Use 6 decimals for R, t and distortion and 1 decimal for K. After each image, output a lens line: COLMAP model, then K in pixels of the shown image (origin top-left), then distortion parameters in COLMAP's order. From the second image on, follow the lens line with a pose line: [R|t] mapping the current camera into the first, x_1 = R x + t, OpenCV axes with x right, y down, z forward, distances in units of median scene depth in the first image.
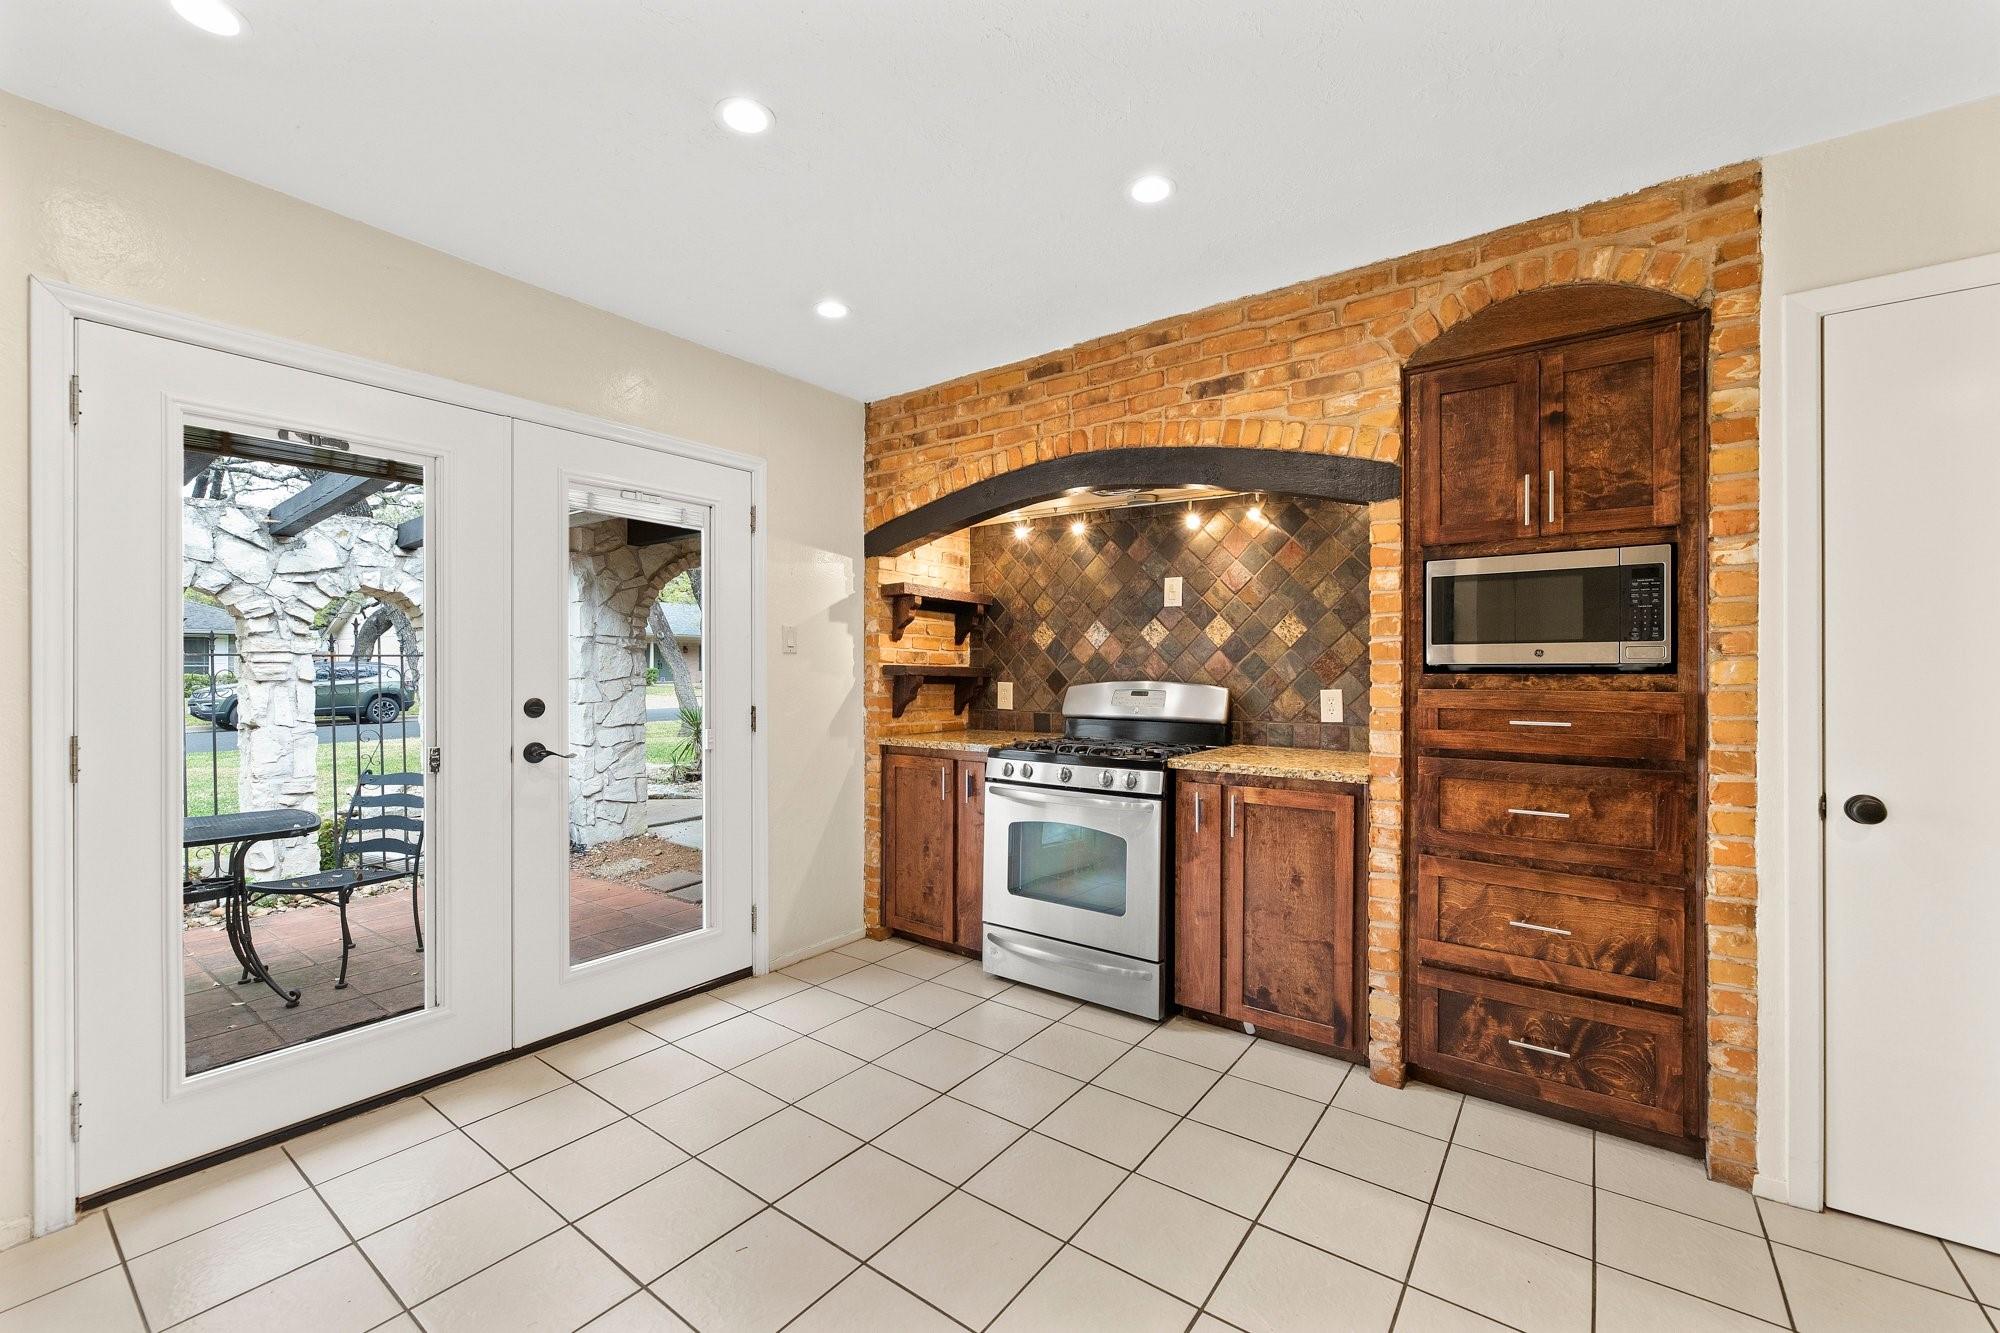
lens RADIAL K [[817.5, 0, 999.4], [0, 817.5, 668.4], [0, 0, 1]] dist [0.002390, -0.000345]
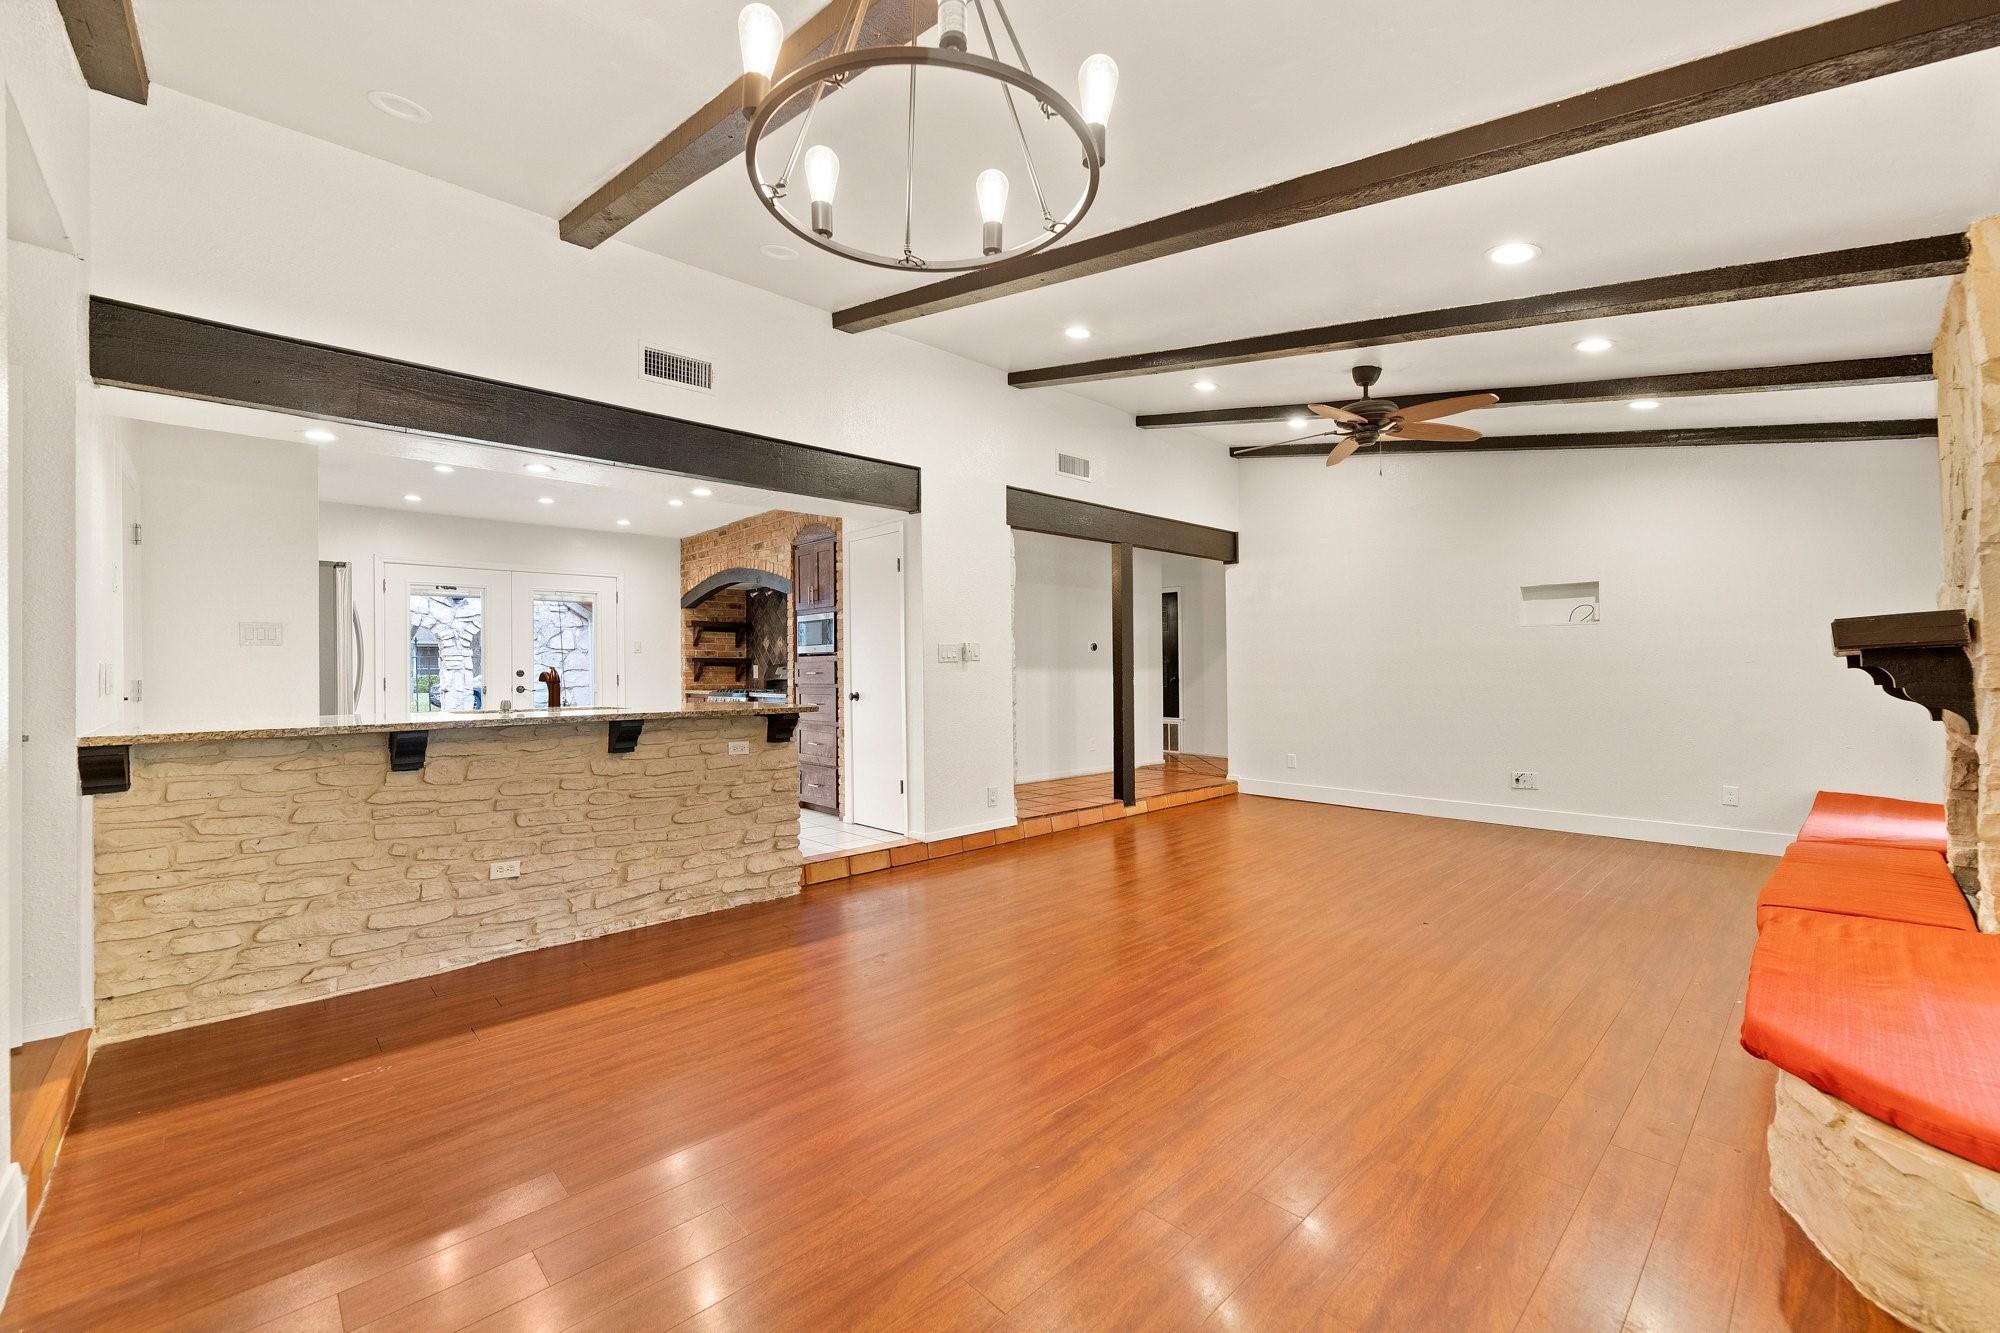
lens RADIAL K [[817.5, 0, 1001.8], [0, 817.5, 662.0], [0, 0, 1]] dist [0.002390, -0.000345]
pose [[0.984598, -0.010889, -0.174497, 1.408624], [0.009620, 0.999921, -0.008121, 0.044039], [0.174571, 0.006317, 0.984624, -1.337956]]
